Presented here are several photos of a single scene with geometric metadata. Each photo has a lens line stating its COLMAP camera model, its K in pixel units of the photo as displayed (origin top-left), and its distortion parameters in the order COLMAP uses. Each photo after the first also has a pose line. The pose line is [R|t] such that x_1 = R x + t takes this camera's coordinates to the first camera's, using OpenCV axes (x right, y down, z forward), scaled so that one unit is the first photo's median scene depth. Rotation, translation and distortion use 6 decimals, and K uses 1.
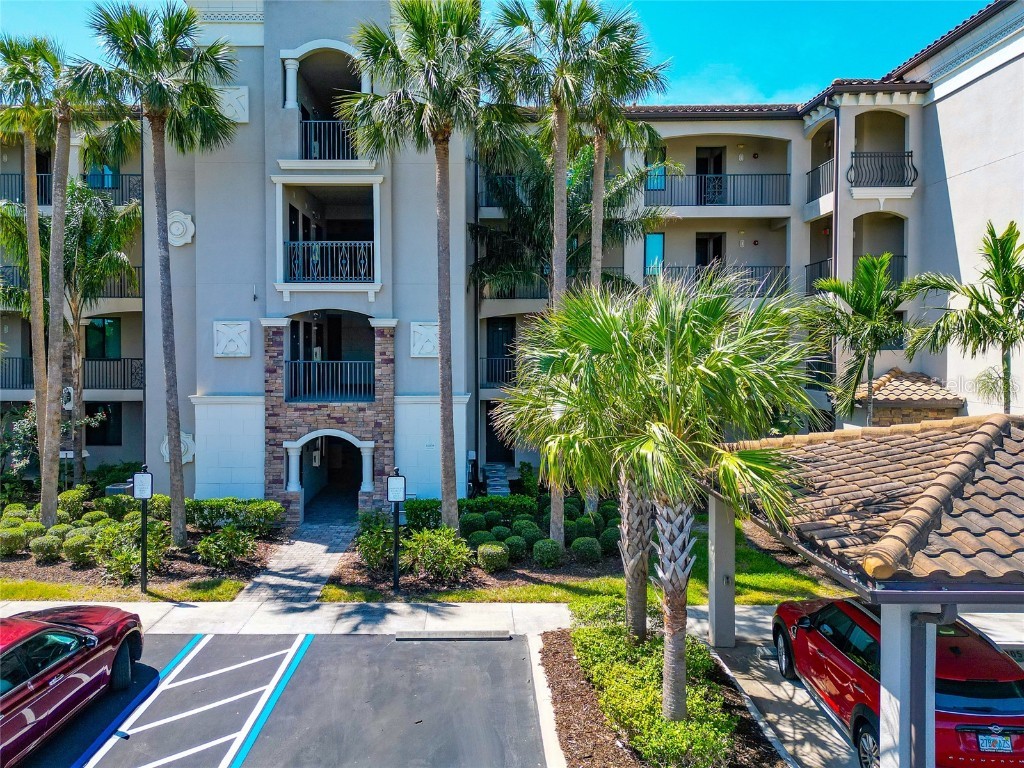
lens RADIAL K [[752.9, 0, 471.5], [0, 752.9, 383.5], [0, 0, 1]] dist [0.056230, -0.040060]
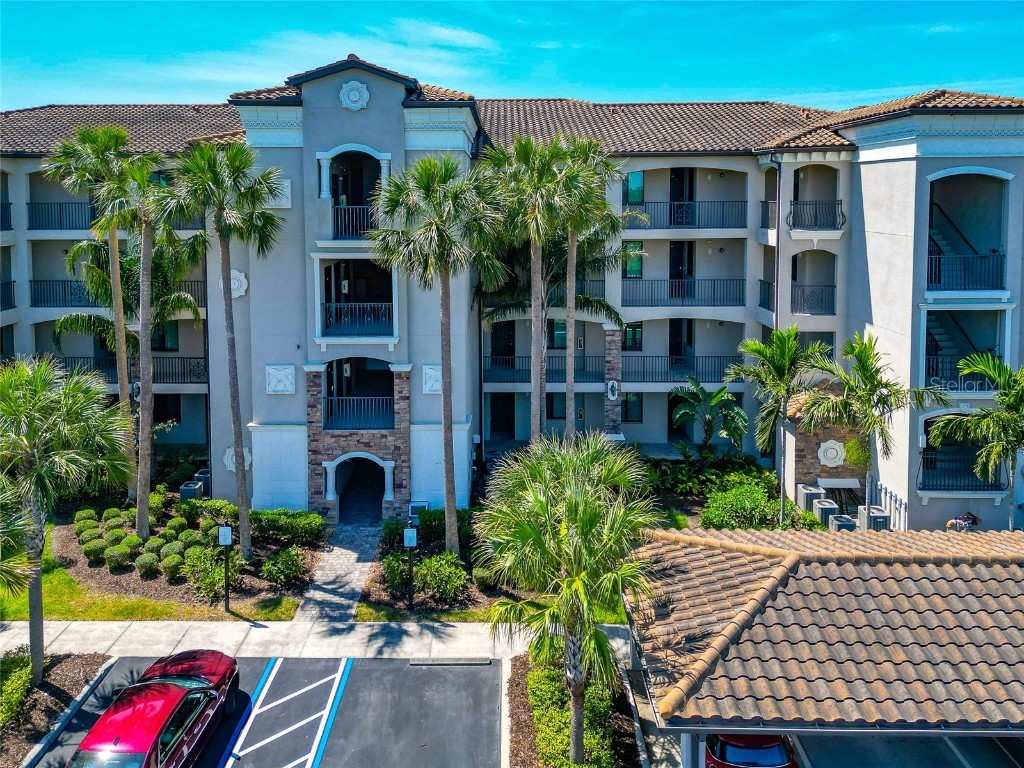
lens RADIAL K [[752.9, 0, 487.1], [0, 752.9, 299.2], [0, 0, 1]] dist [0.056230, -0.040060]
pose [[0.999973, -0.002613, -0.006835, 0.038664], [0.003016, 0.998208, 0.059767, -0.293871], [0.006667, -0.059786, 0.998189, -0.266066]]
